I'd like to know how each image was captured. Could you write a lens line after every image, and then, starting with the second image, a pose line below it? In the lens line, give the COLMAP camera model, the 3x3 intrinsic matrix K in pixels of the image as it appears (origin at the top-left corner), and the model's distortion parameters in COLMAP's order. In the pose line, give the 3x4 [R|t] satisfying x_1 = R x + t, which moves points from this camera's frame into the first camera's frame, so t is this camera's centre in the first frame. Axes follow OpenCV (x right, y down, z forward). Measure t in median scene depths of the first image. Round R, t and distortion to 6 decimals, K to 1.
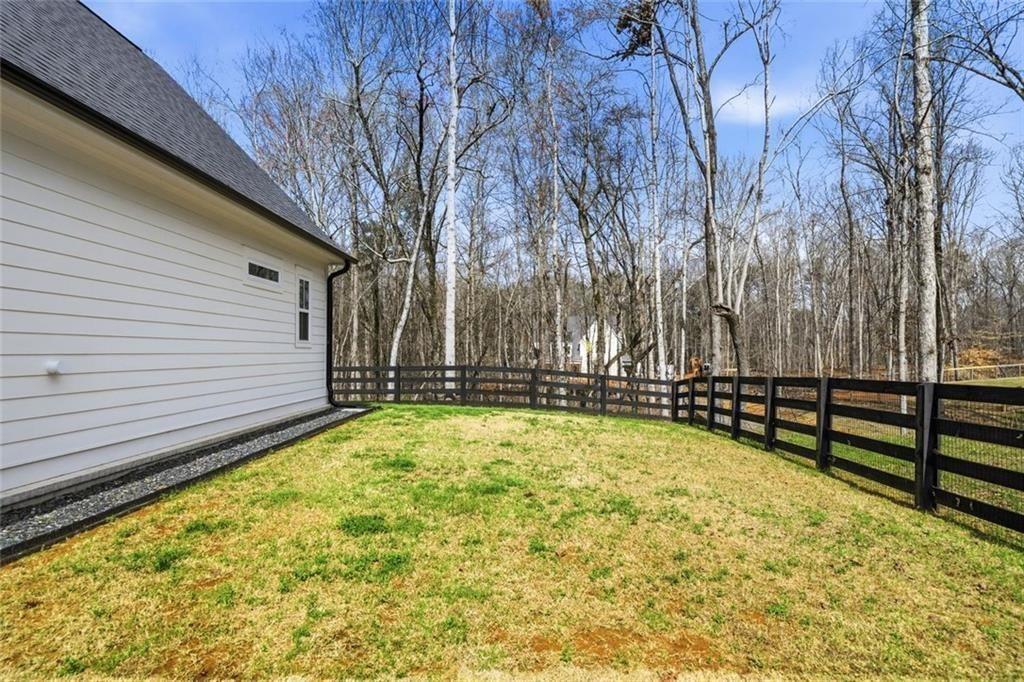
lens RADIAL K [[592.5, 0, 512.0], [0, 592.5, 341.0], [0, 0, 1]] dist [-0.000258, -0.000245]
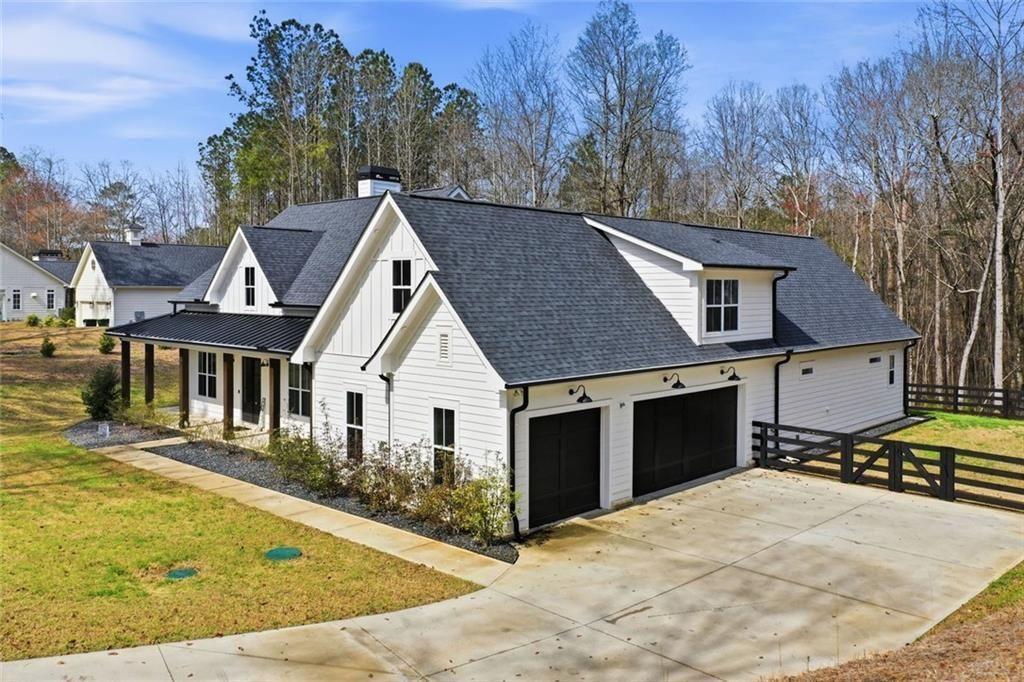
lens RADIAL K [[866.4, 0, 512.0], [0, 866.4, 341.0], [0, 0, 1]] dist [0.002619, 0.002028]
pose [[0.744707, 0.033245, -0.666563, 0.563350], [0.015476, 0.997630, 0.067048, -0.315505], [0.667212, -0.060248, 0.742428, -1.774275]]
